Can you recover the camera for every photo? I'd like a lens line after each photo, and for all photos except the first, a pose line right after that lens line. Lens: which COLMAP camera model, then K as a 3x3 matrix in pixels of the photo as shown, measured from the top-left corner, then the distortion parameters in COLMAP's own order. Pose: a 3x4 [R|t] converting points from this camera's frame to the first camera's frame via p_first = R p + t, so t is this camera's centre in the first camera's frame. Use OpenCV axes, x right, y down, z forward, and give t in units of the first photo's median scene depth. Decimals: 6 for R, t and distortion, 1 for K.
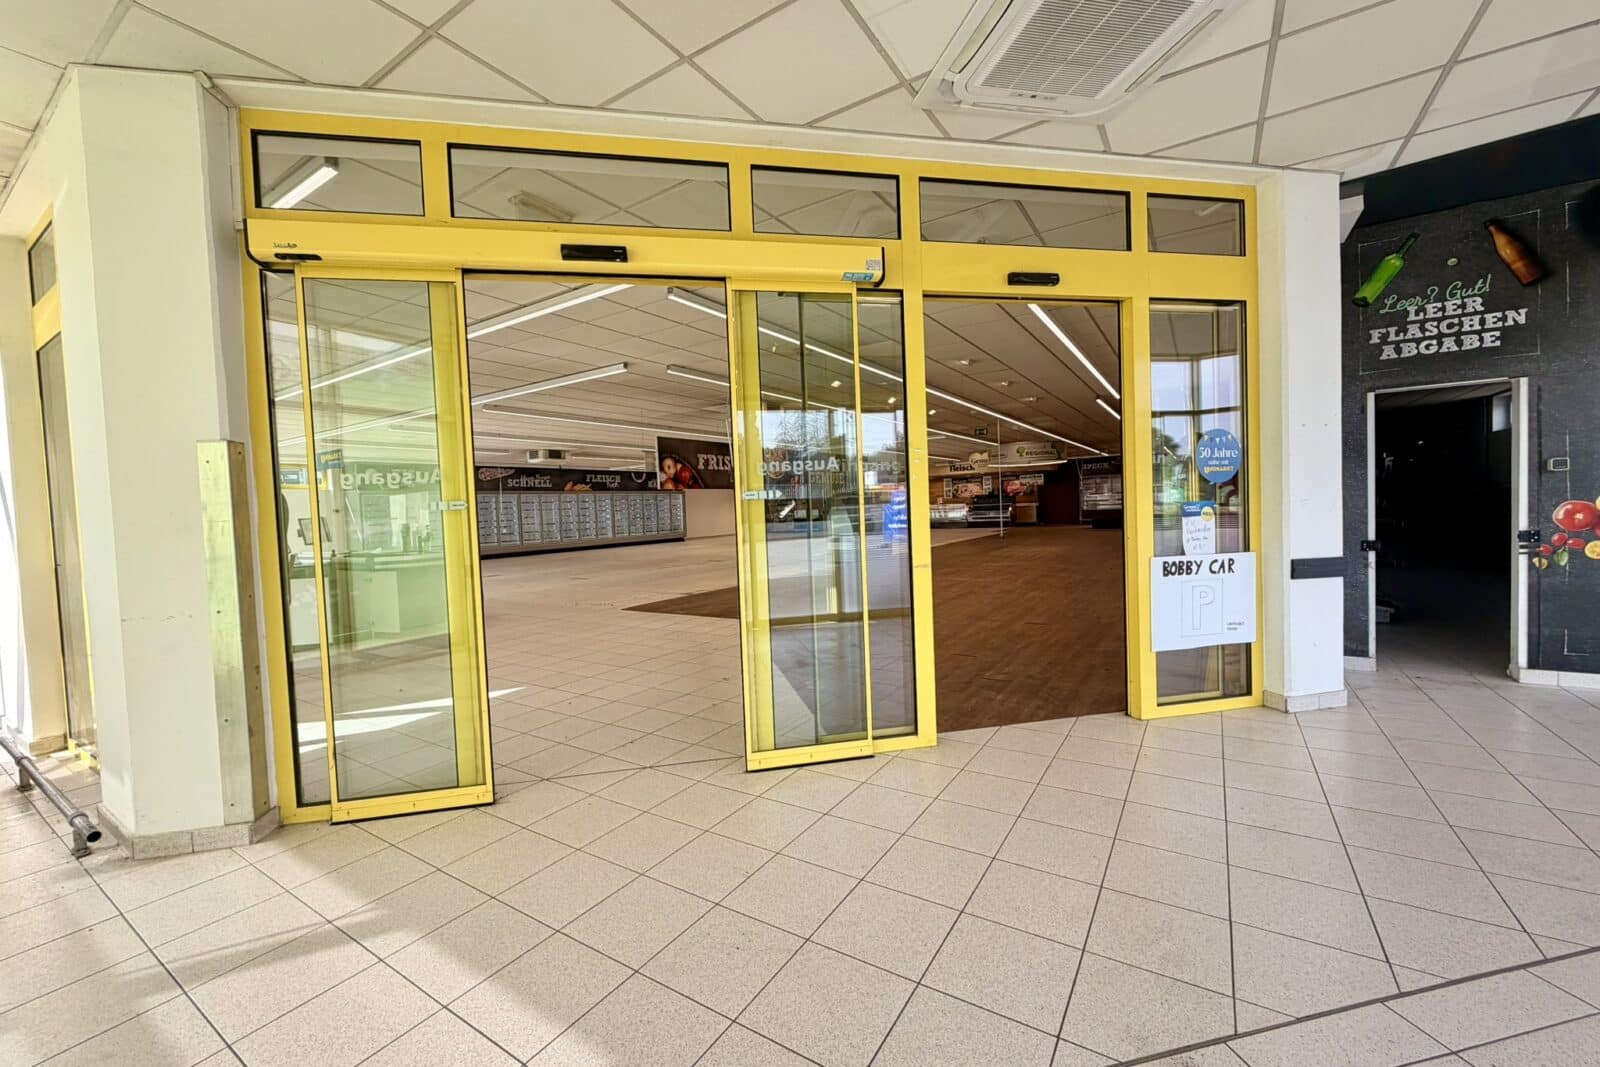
lens RADIAL K [[636.3, 0, 793.5], [0, 636.3, 533.0], [0, 0, 1]] dist [-0.001431, 0.000462]
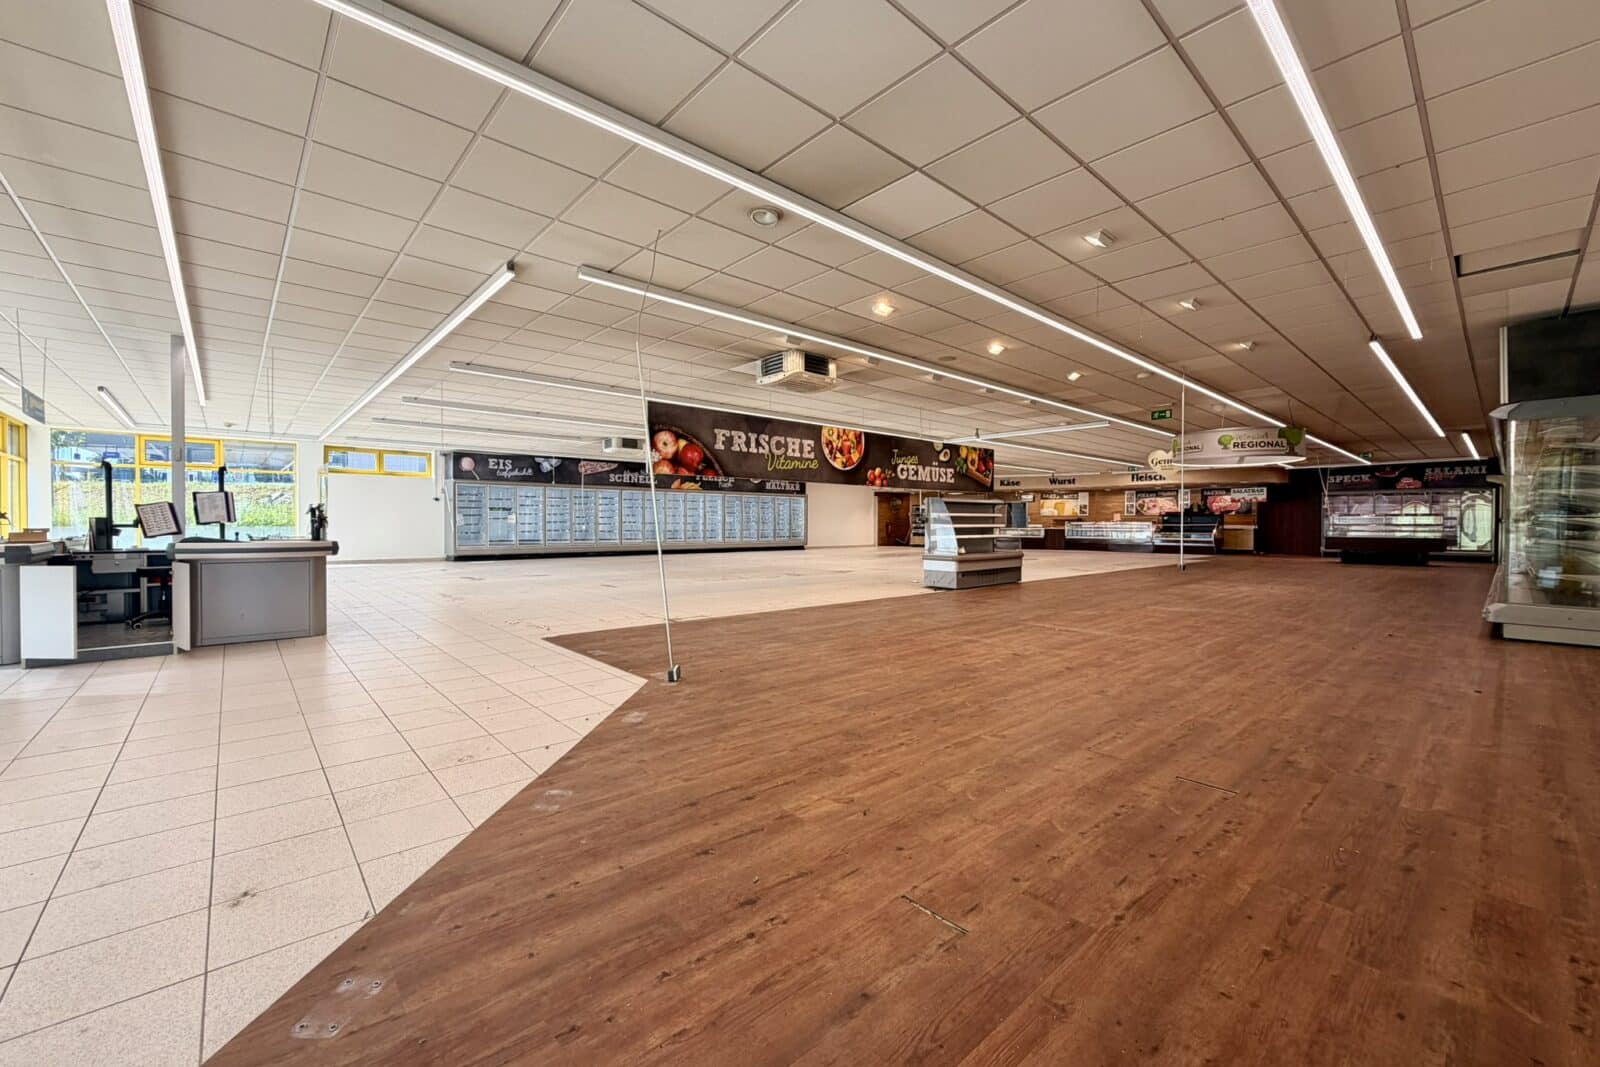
lens RADIAL K [[636.3, 0, 793.5], [0, 636.3, 533.0], [0, 0, 1]] dist [-0.001431, 0.000462]
pose [[0.963439, 0.047875, -0.263617, 0.067000], [-0.052662, 0.998550, -0.011118, -0.000408], [0.262703, 0.024594, 0.964563, 0.157655]]
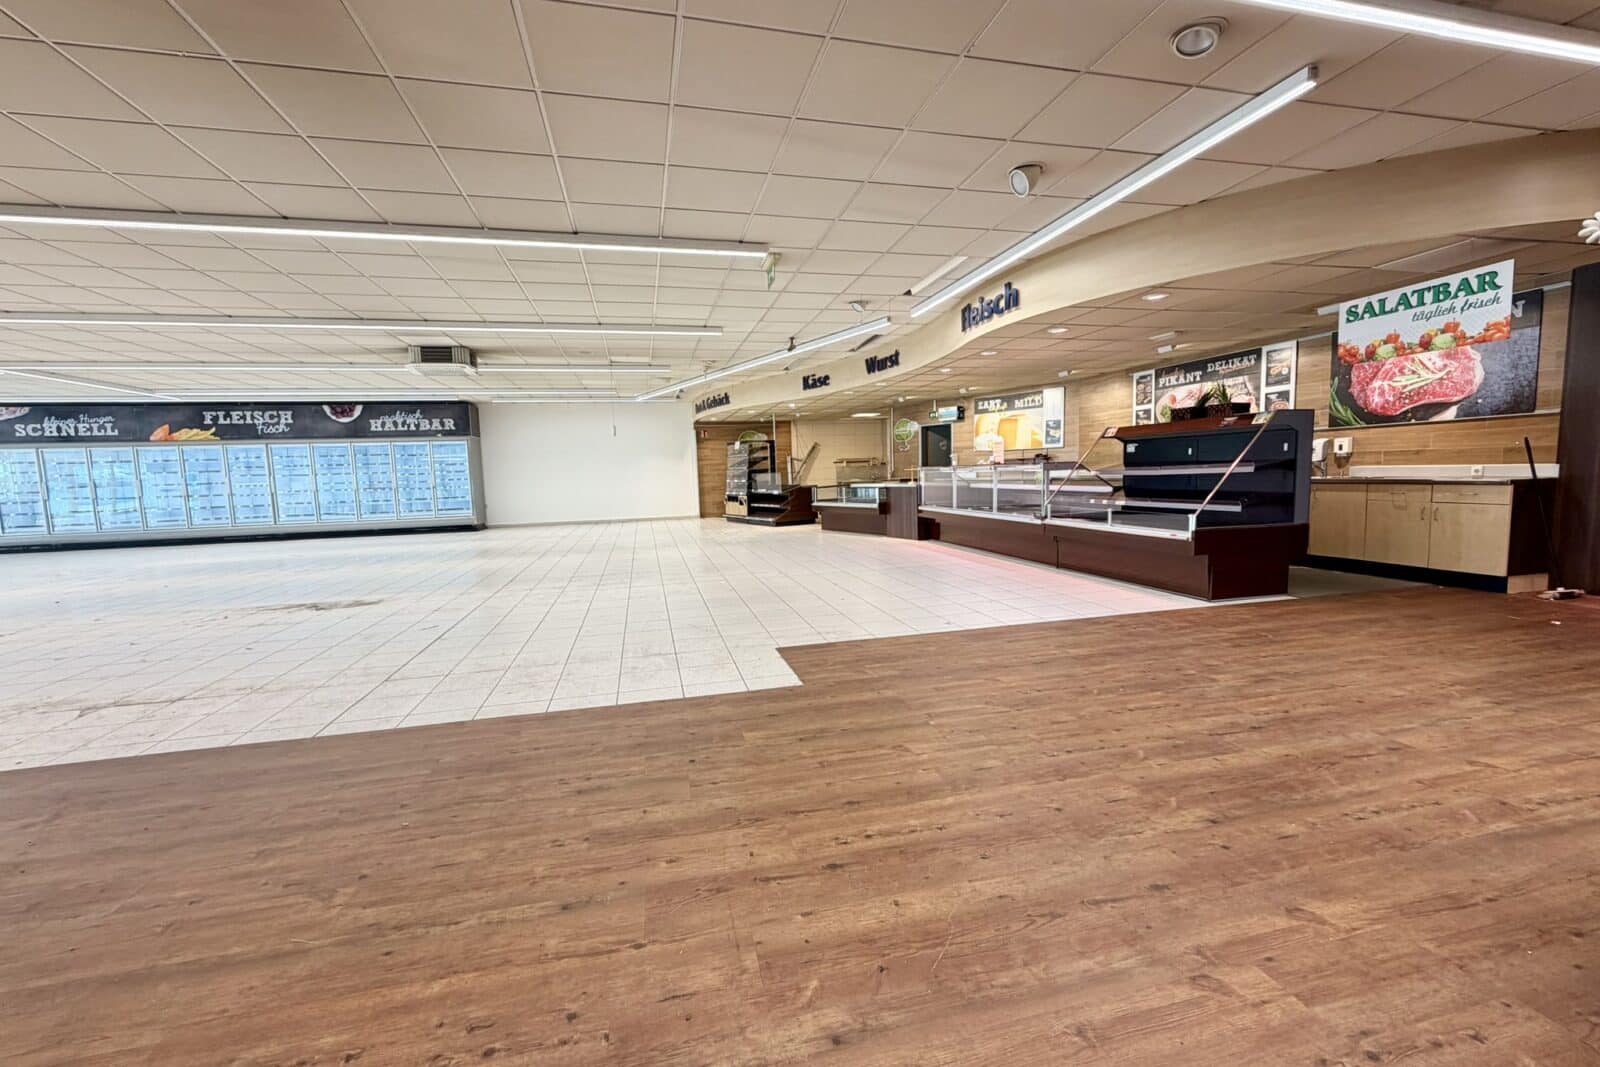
lens RADIAL K [[636.3, 0, 793.5], [0, 636.3, 533.0], [0, 0, 1]] dist [-0.001431, 0.000462]
pose [[0.727353, 0.082874, -0.681241, 0.497028], [-0.025437, 0.995255, 0.093915, -0.056263], [0.685792, -0.050980, 0.726010, 1.044953]]
